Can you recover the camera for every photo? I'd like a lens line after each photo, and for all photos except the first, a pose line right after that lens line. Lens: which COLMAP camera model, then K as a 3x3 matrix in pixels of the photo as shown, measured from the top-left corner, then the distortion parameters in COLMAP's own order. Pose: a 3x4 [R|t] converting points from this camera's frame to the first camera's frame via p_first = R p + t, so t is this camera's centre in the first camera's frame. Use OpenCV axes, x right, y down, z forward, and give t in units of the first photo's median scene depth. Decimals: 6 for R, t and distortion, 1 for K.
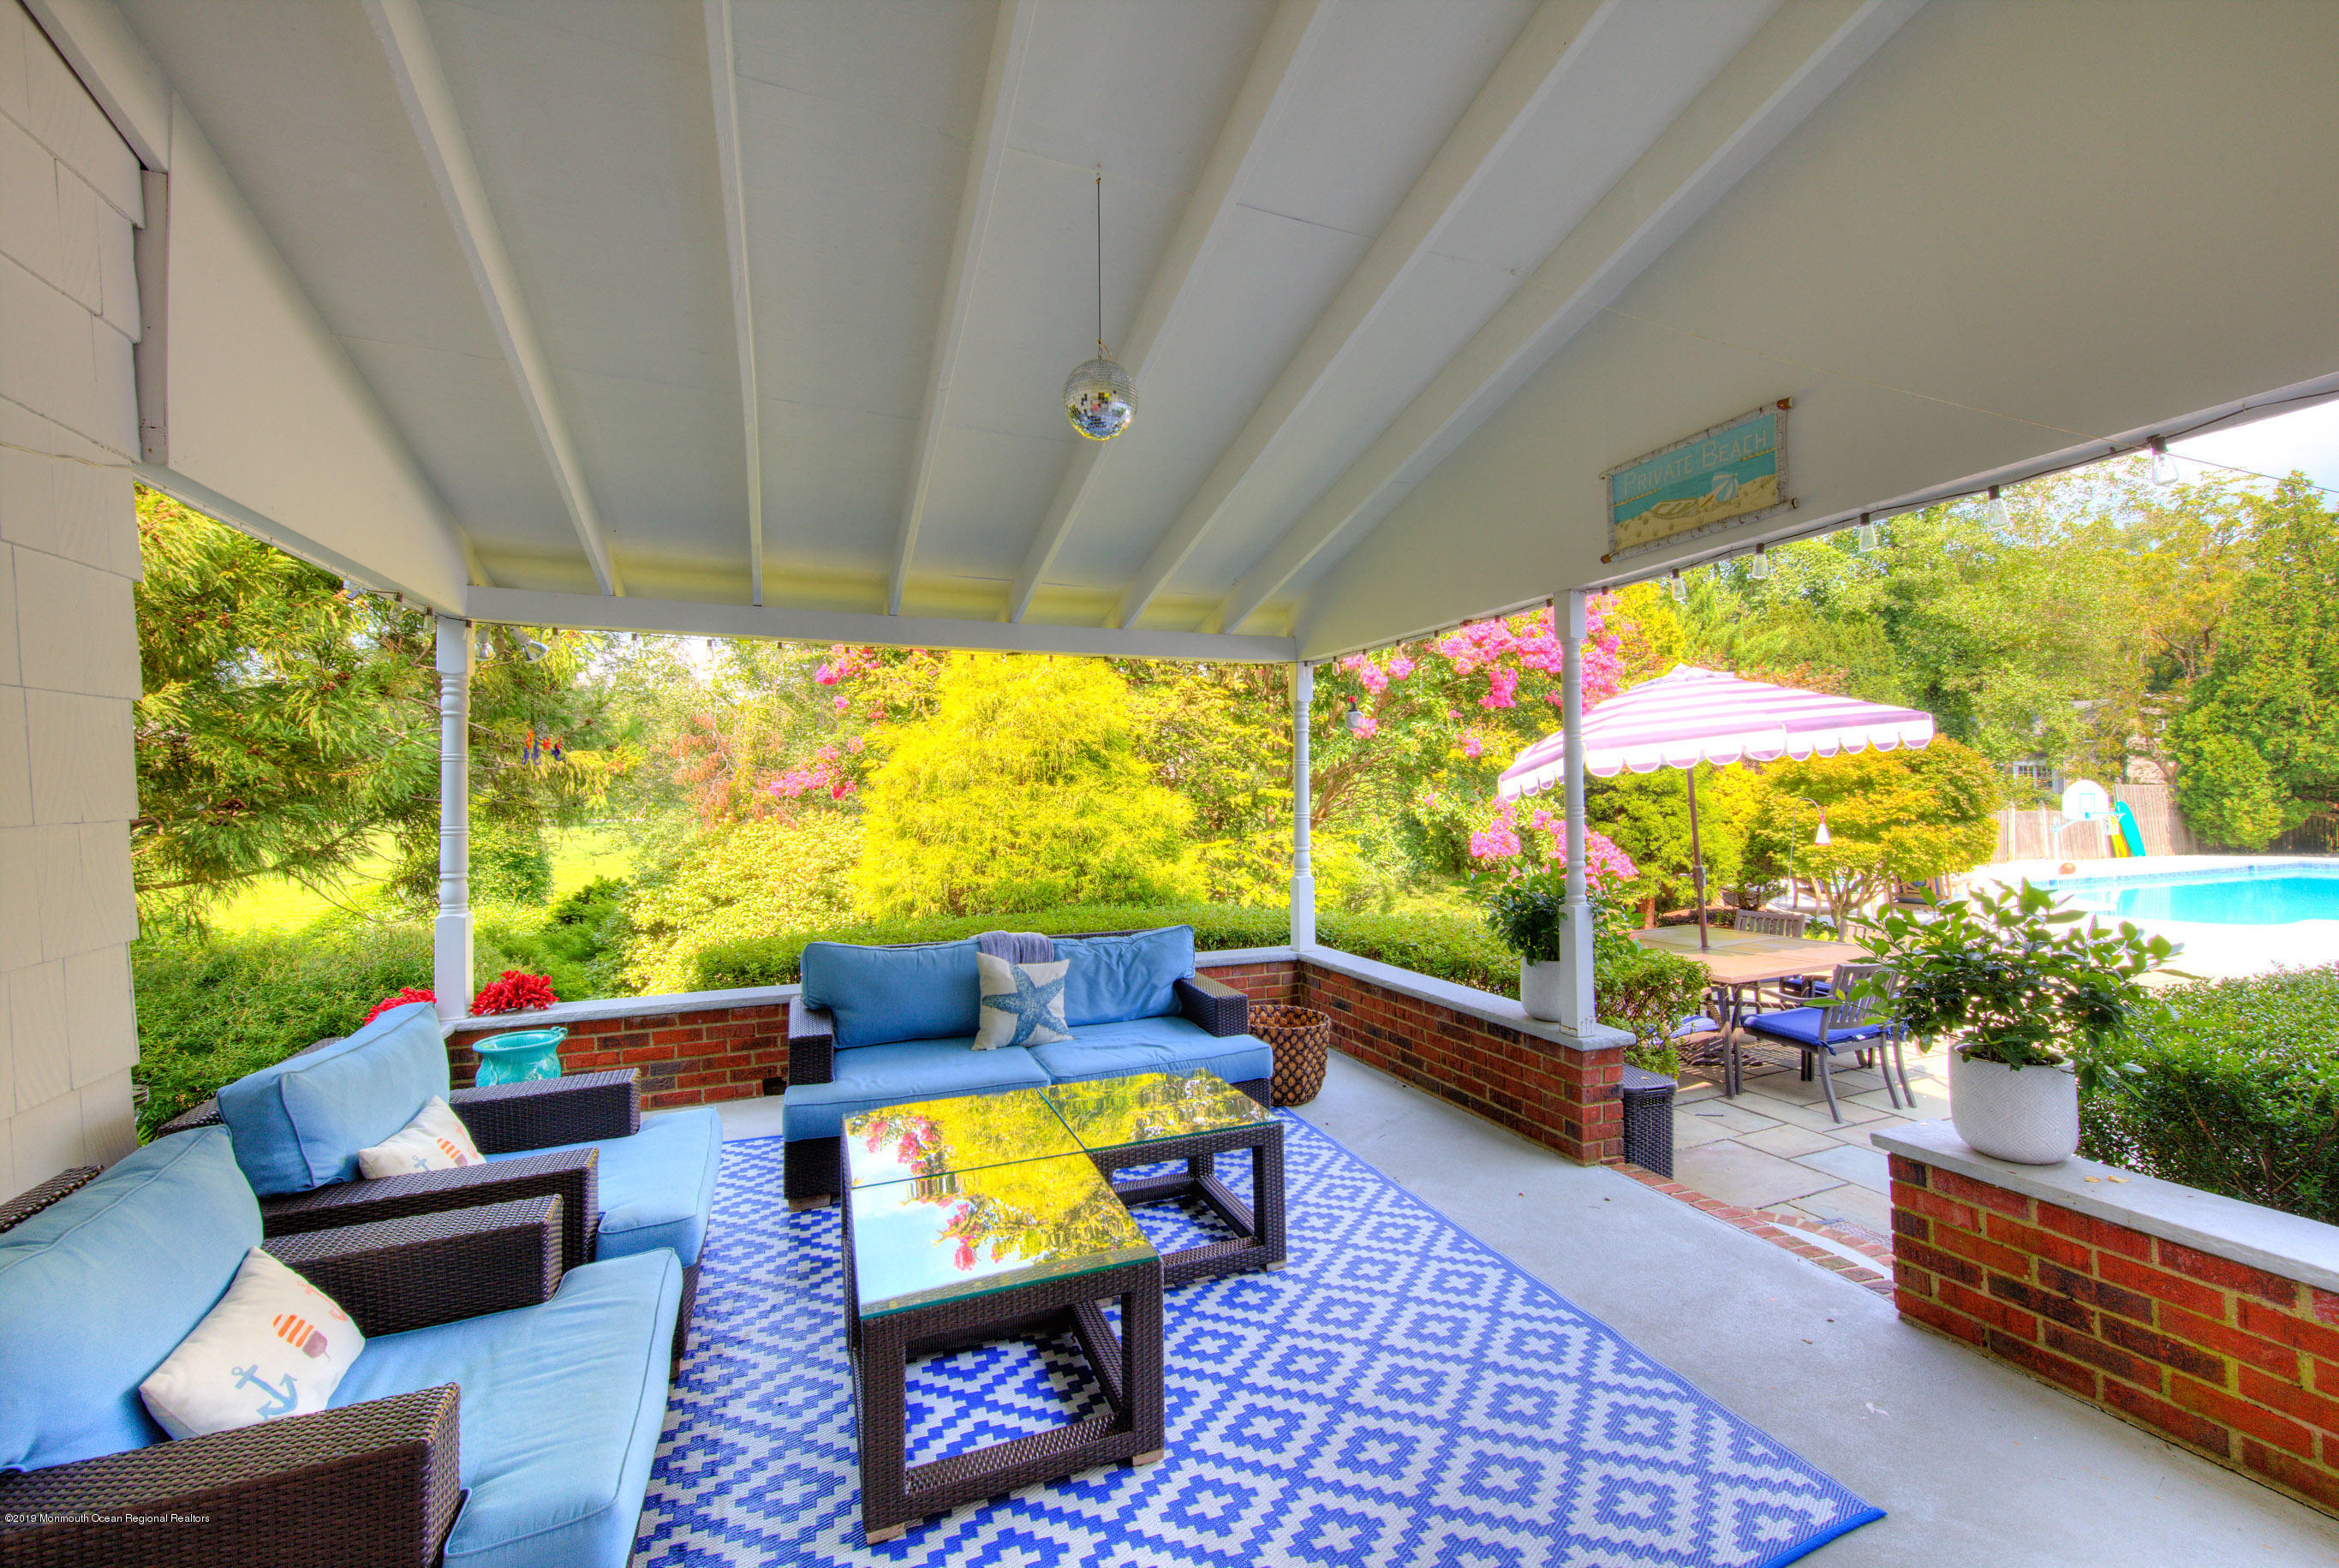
lens RADIAL K [[981.1, 0, 1170.2], [0, 981.1, 777.1], [0, 0, 1]] dist [0.001492, -0.000170]
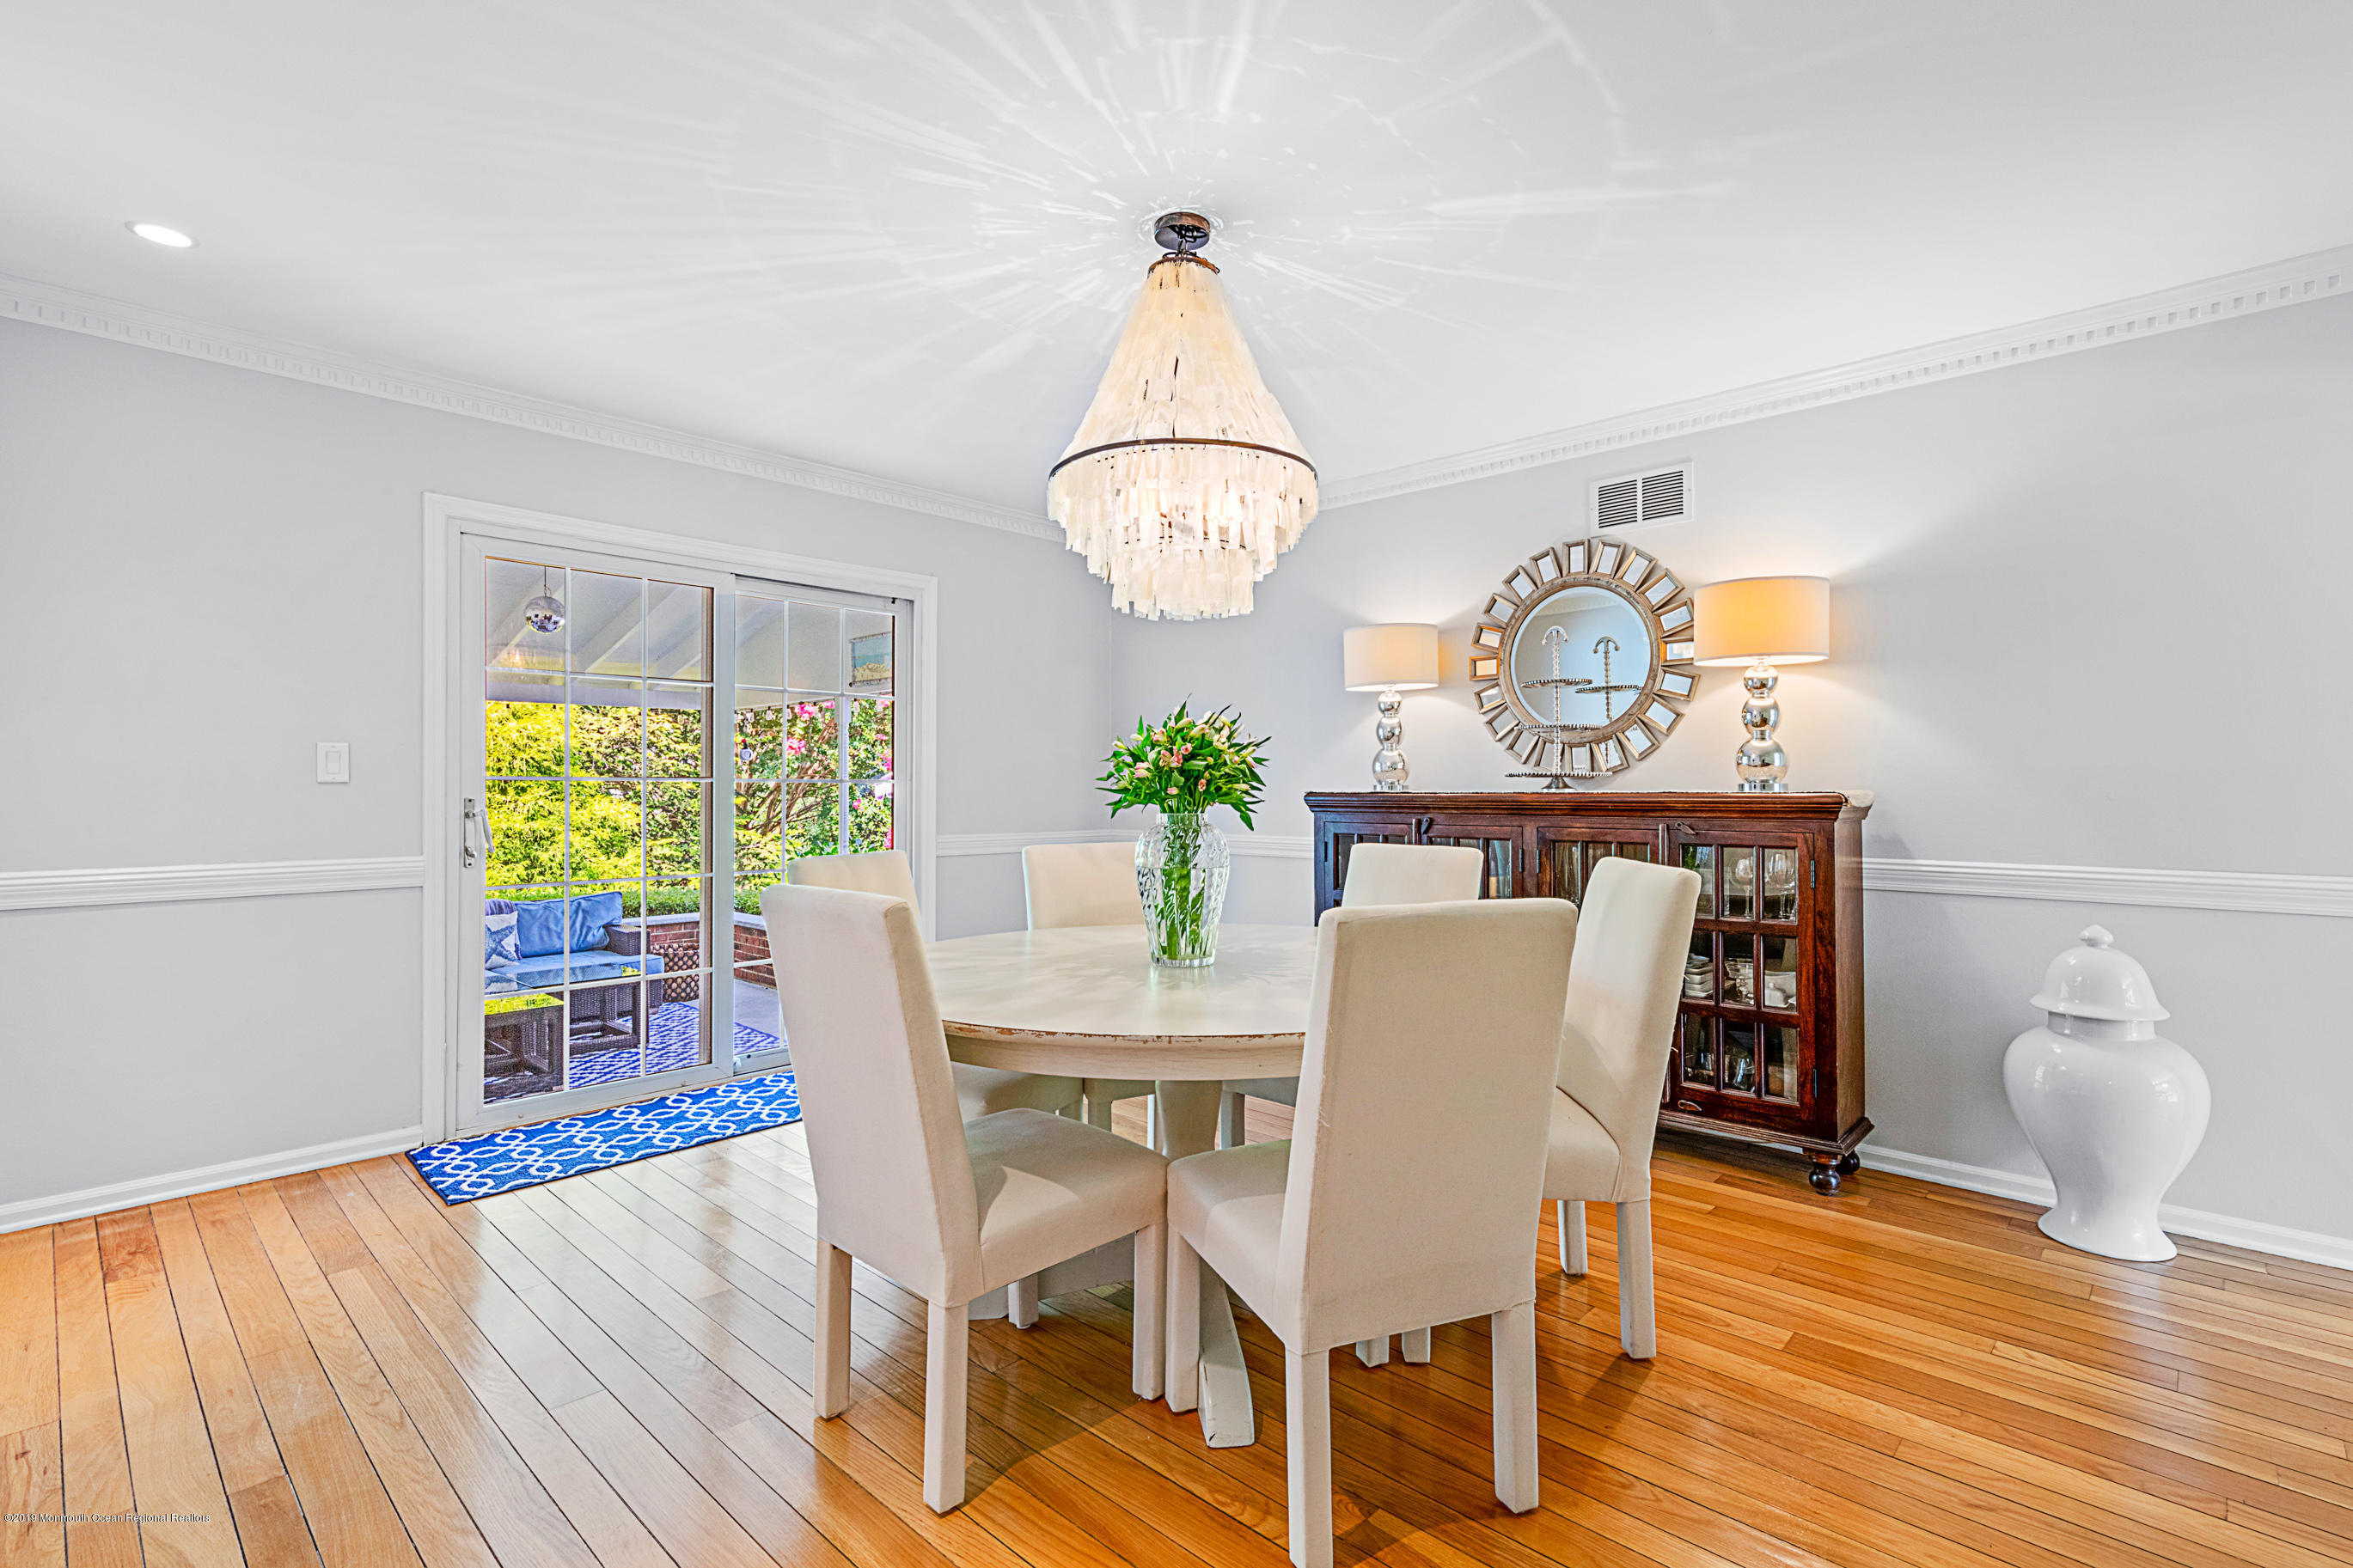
lens RADIAL K [[1088.8, 0, 1176.5], [0, 1088.8, 784.0], [0, 0, 1]] dist [0.032823, 0.000307]
pose [[0.904785, 0.009495, 0.425763, 0.051800], [-0.011368, 0.999934, 0.001860, -0.017384], [-0.425717, -0.006523, 0.904833, -0.589820]]
